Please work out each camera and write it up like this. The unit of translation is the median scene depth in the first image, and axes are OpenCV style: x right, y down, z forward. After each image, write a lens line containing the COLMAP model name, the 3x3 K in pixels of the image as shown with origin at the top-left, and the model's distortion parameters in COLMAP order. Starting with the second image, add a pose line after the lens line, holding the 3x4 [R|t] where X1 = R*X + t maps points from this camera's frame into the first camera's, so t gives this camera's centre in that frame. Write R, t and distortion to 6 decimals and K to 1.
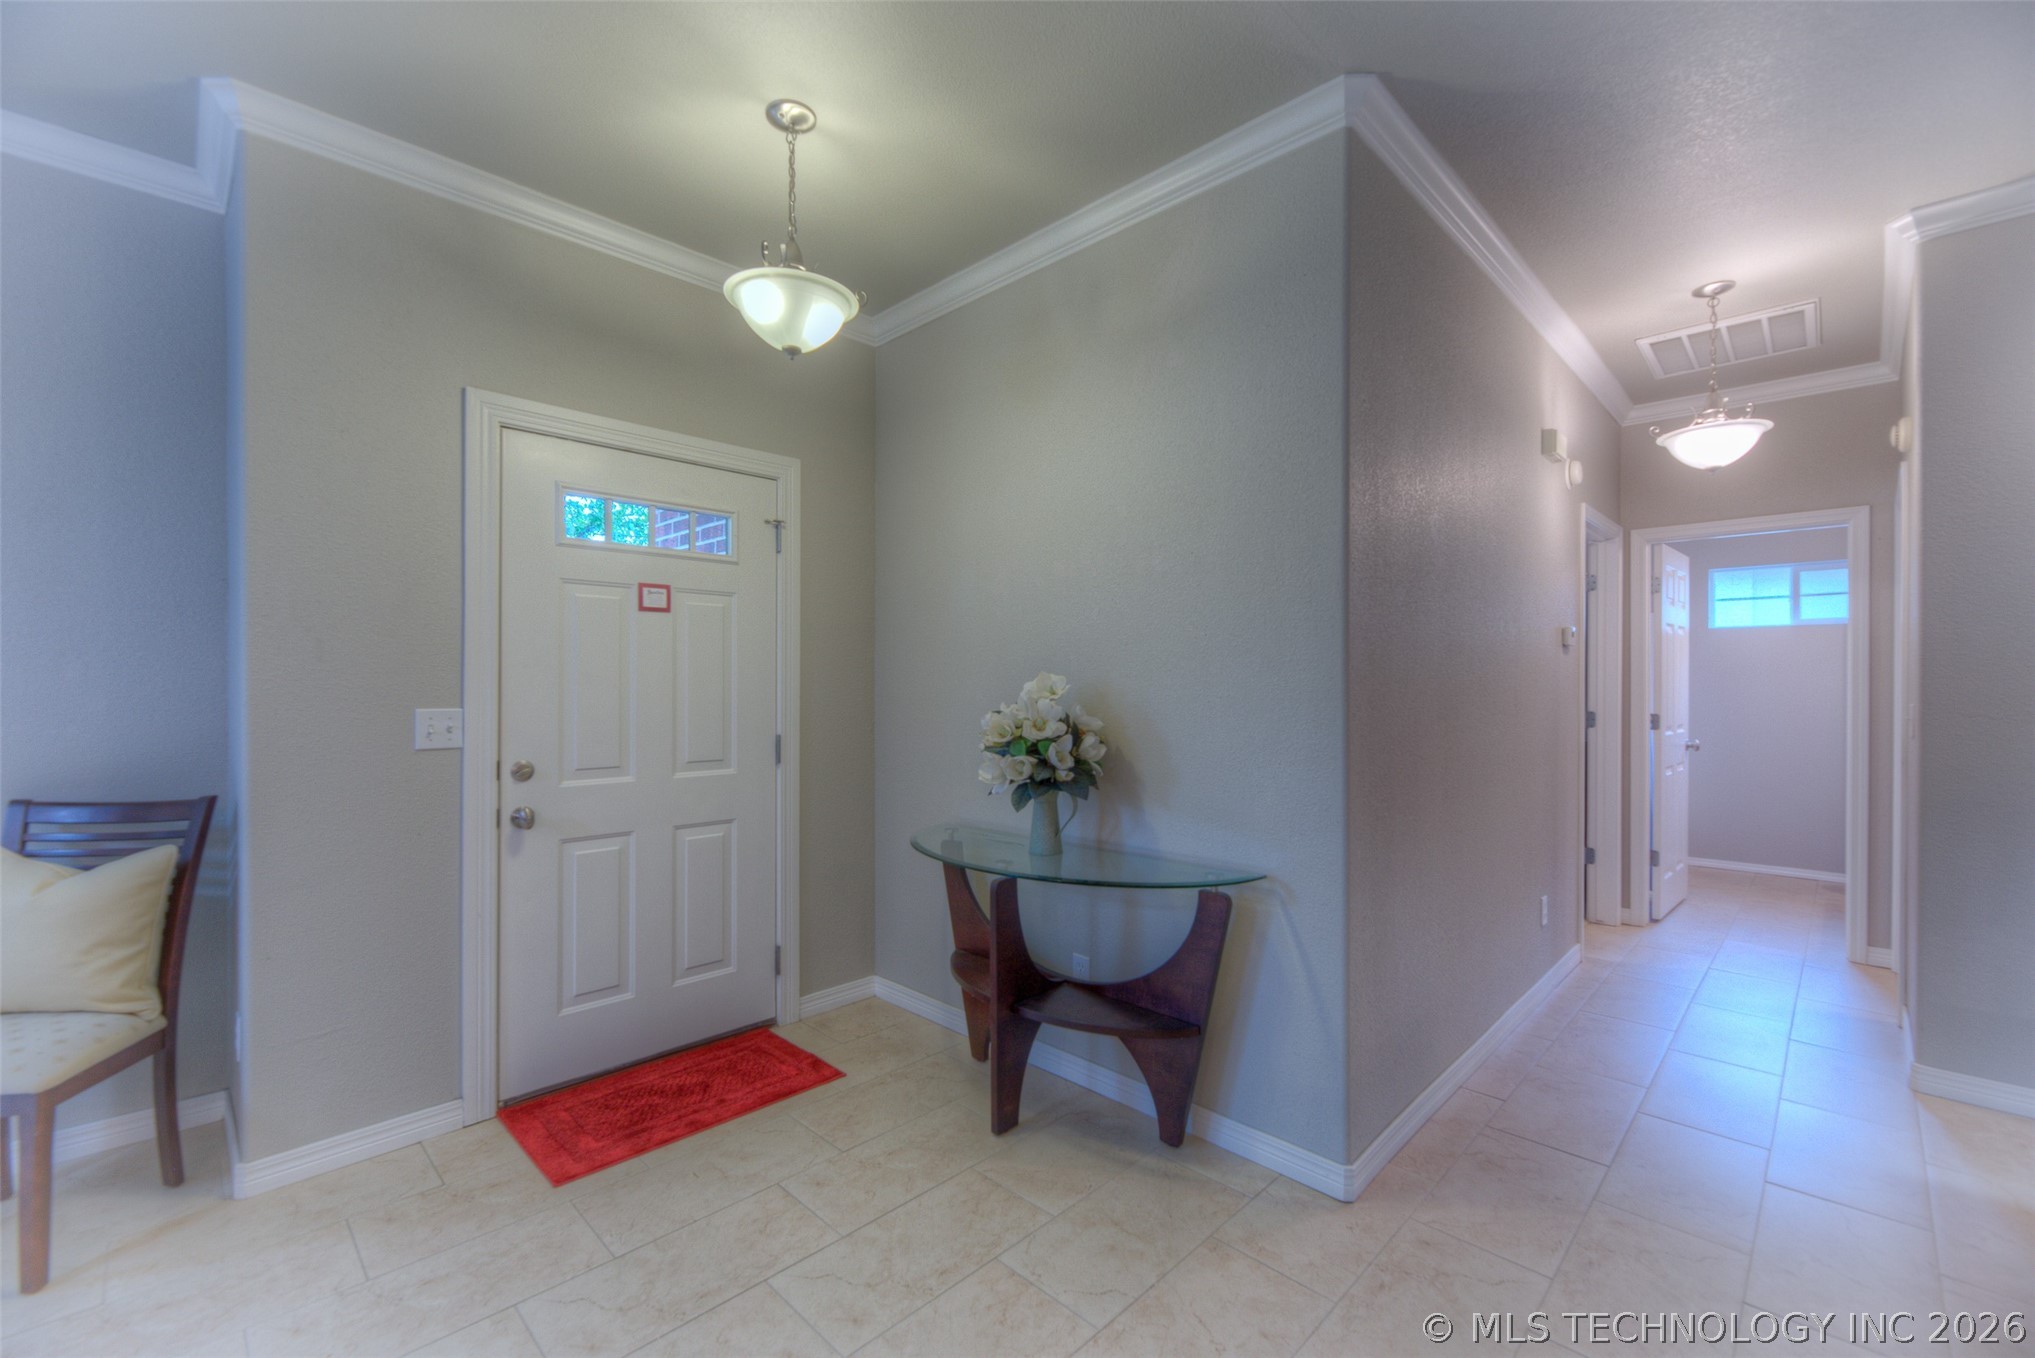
lens RADIAL K [[867.1, 0, 1012.9], [0, 867.1, 687.6], [0, 0, 1]] dist [-0.000181, 0.000014]
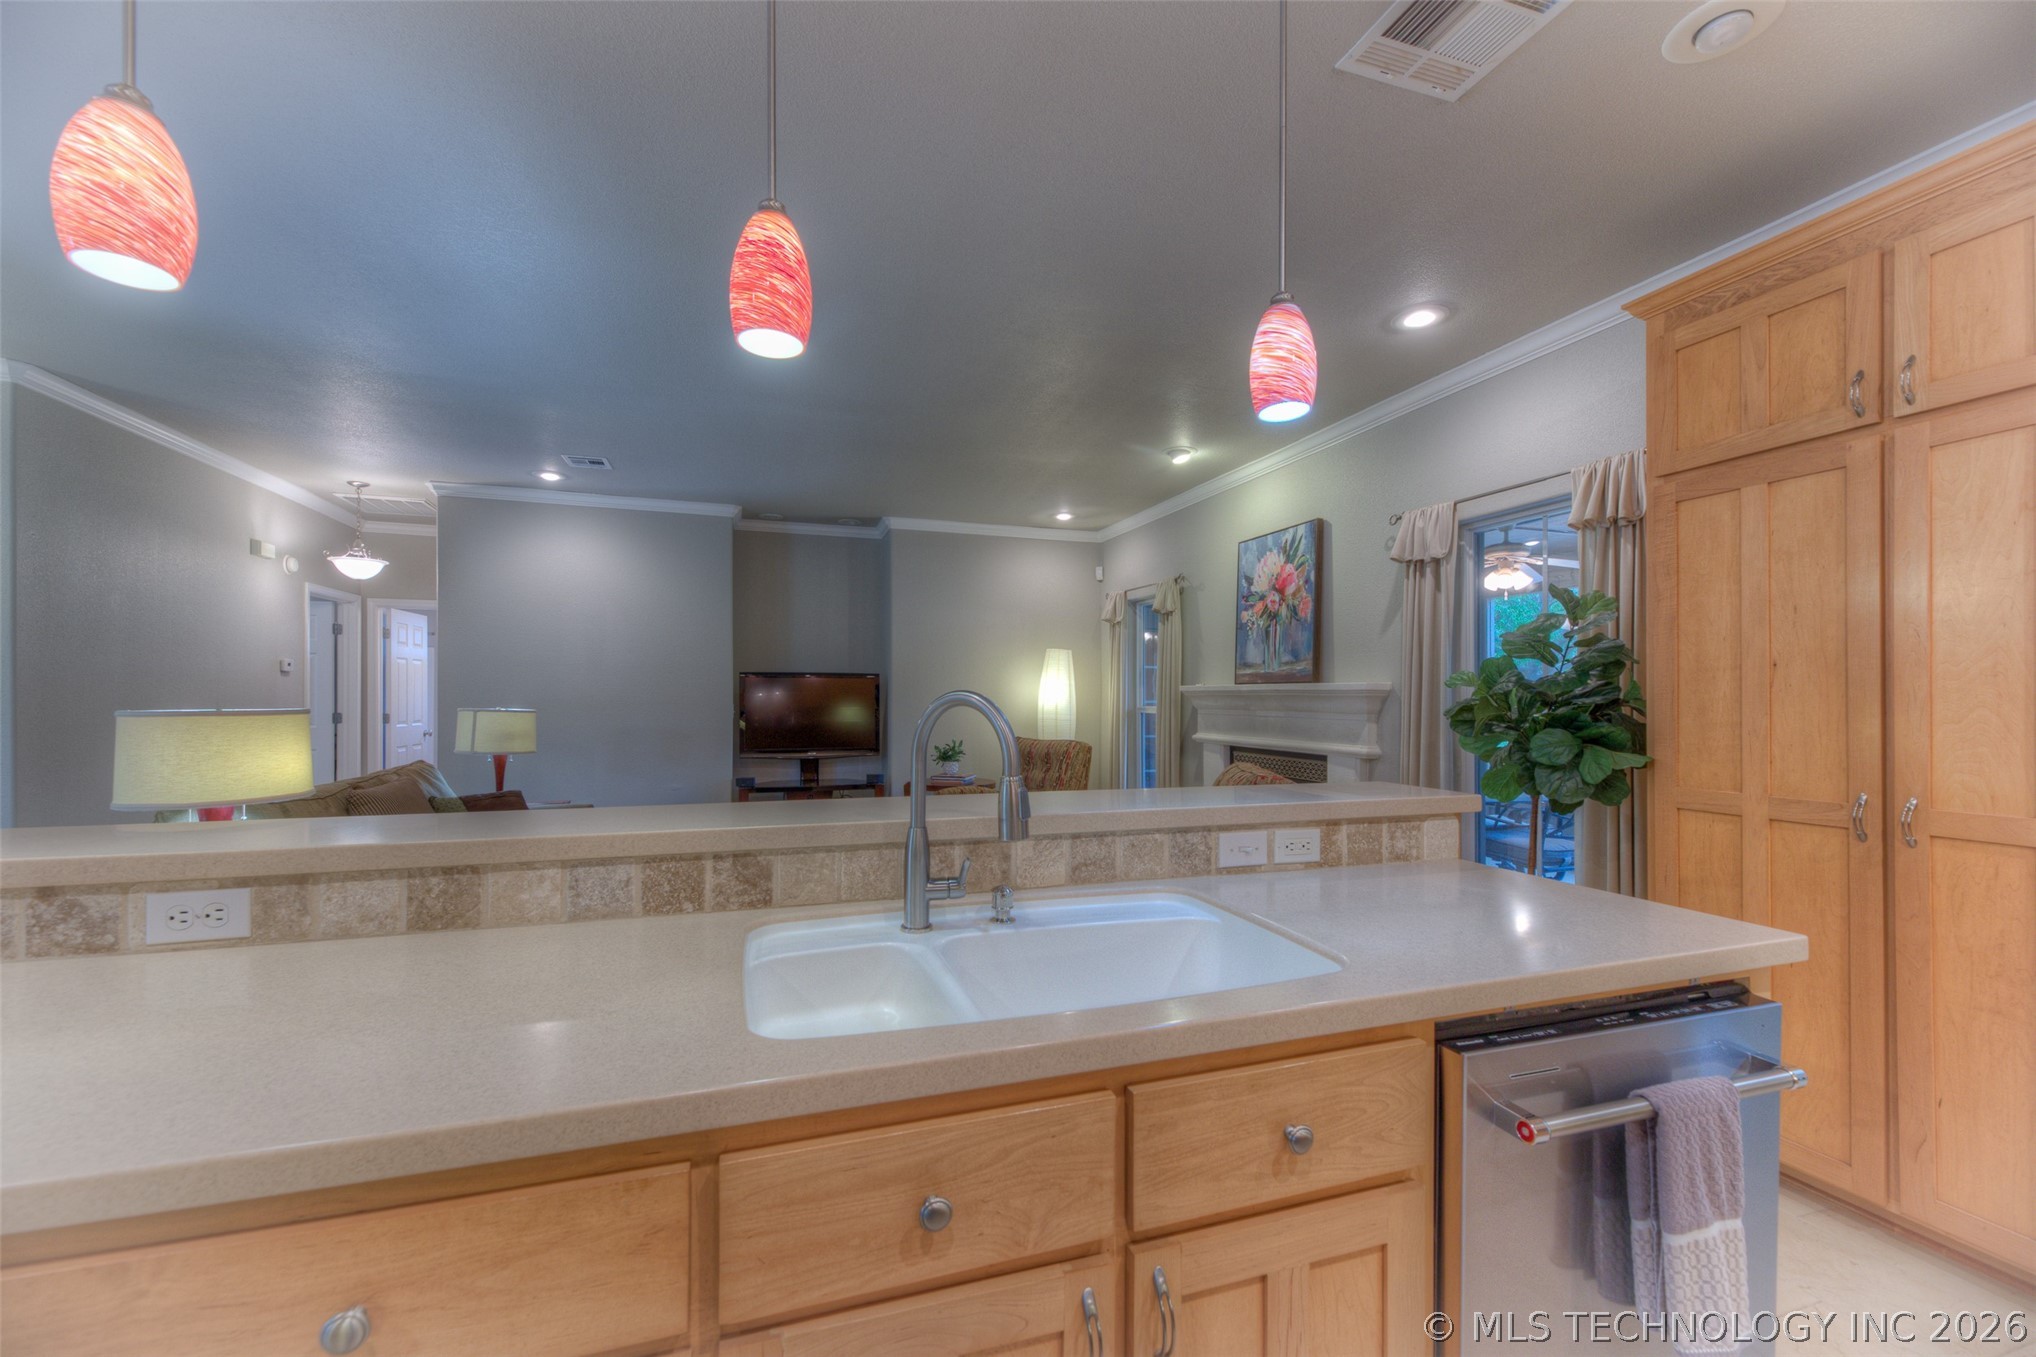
lens RADIAL K [[808.7, 0, 1010.7], [0, 808.7, 696.8], [0, 0, 1]] dist [0.002719, 0.000082]
pose [[0.443001, -0.003730, 0.896513, -0.166786], [0.003710, 0.999990, 0.002327, 0.004570], [-0.896514, 0.002295, 0.443010, -1.206410]]
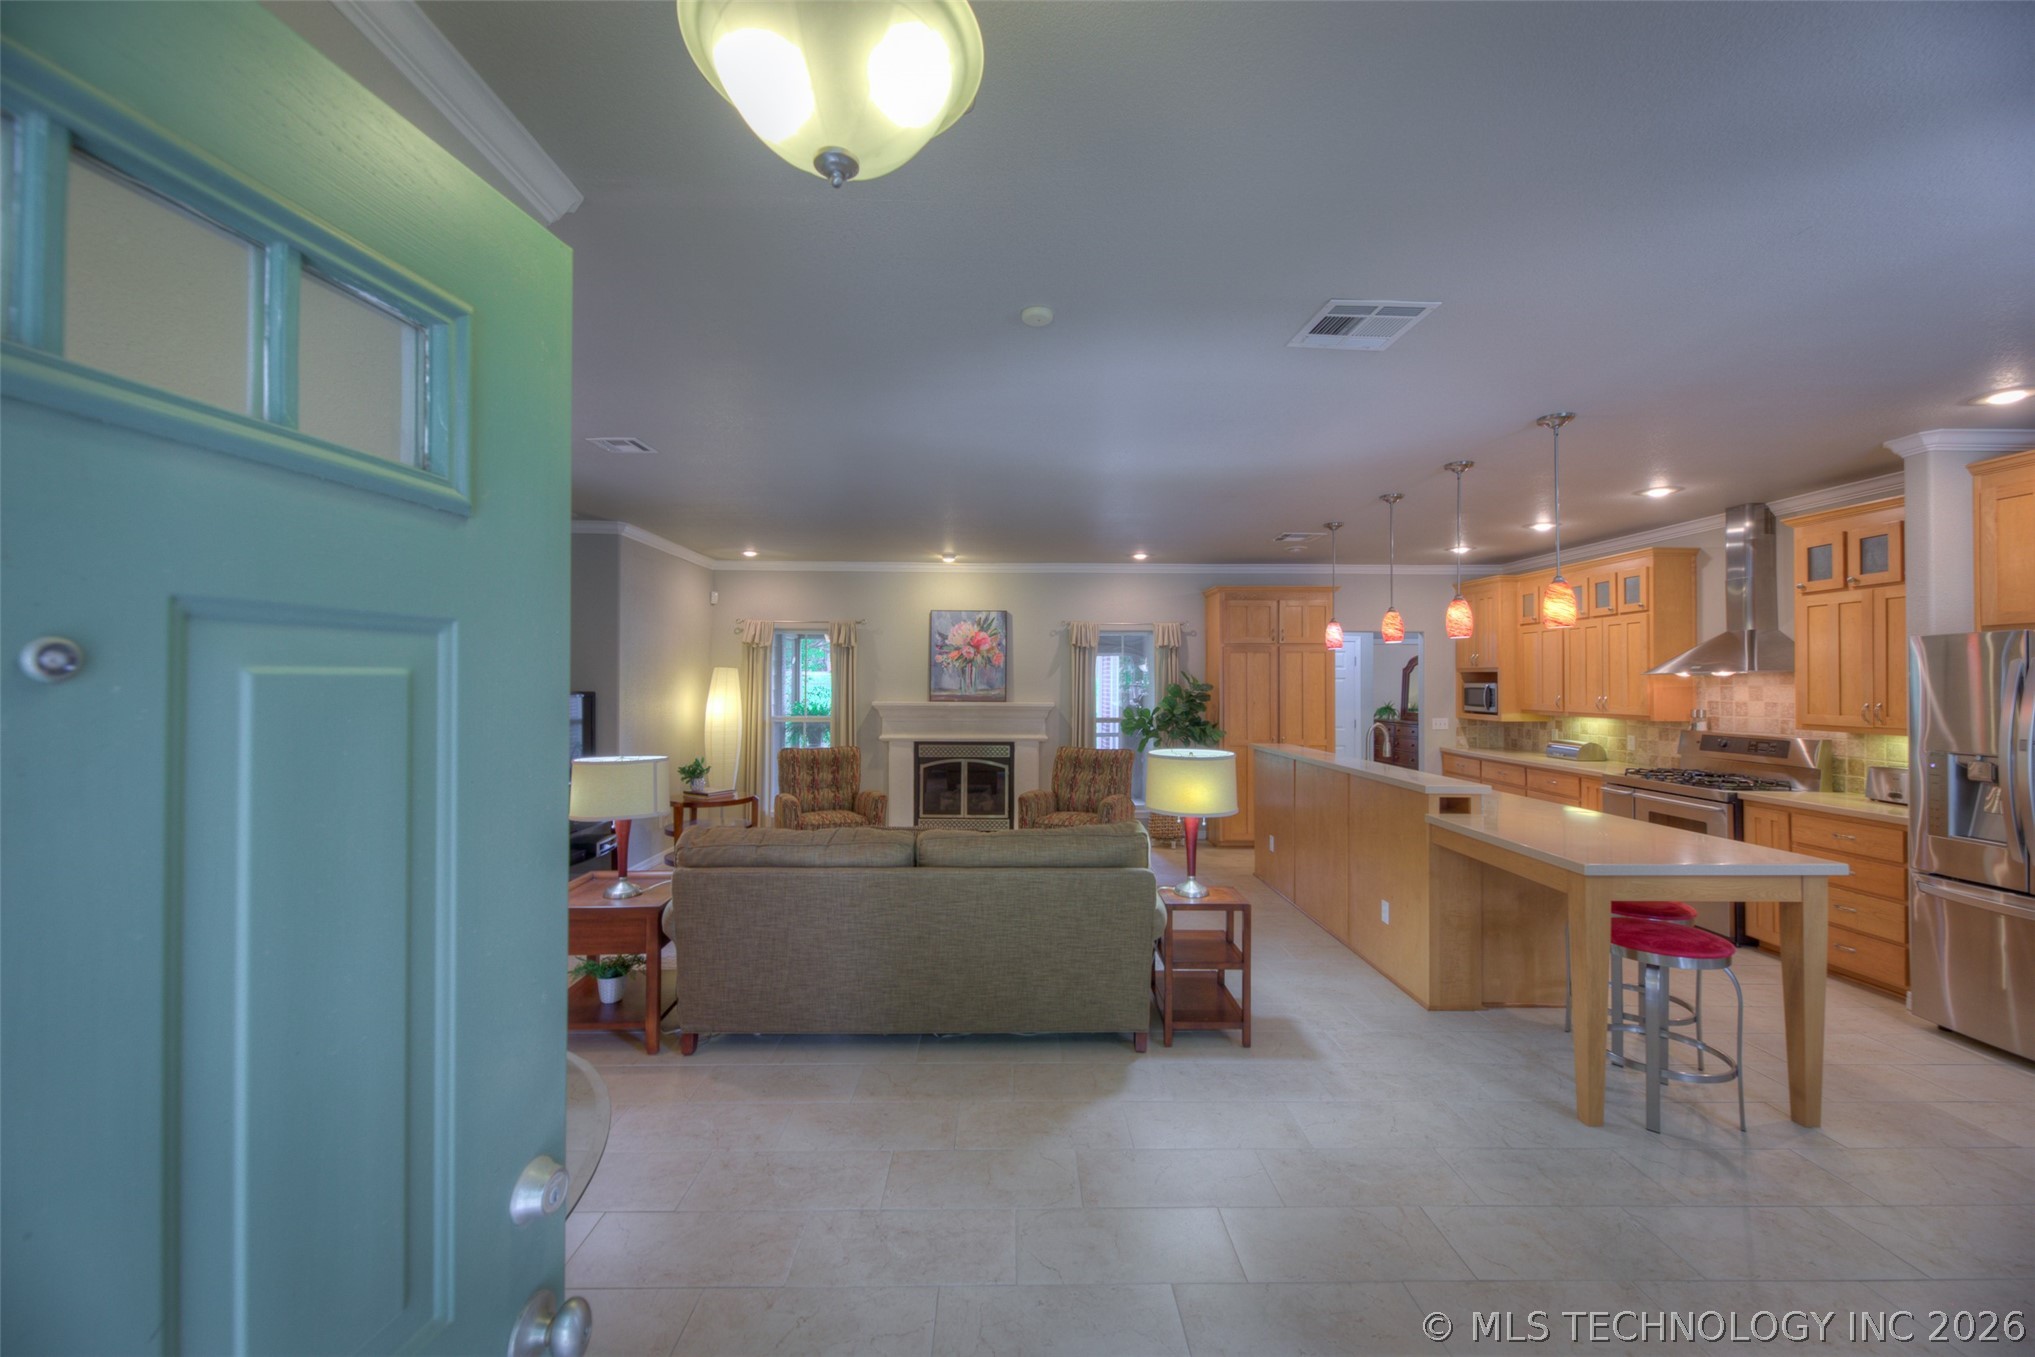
lens RADIAL K [[806.4, 0, 1011.4], [0, 806.4, 671.6], [0, 0, 1]] dist [0.004174, -0.000265]
pose [[-0.717660, 0.002031, 0.696391, -0.477538], [-0.004498, 0.999961, -0.007552, -0.102120], [-0.696379, -0.008553, -0.717623, 0.987070]]
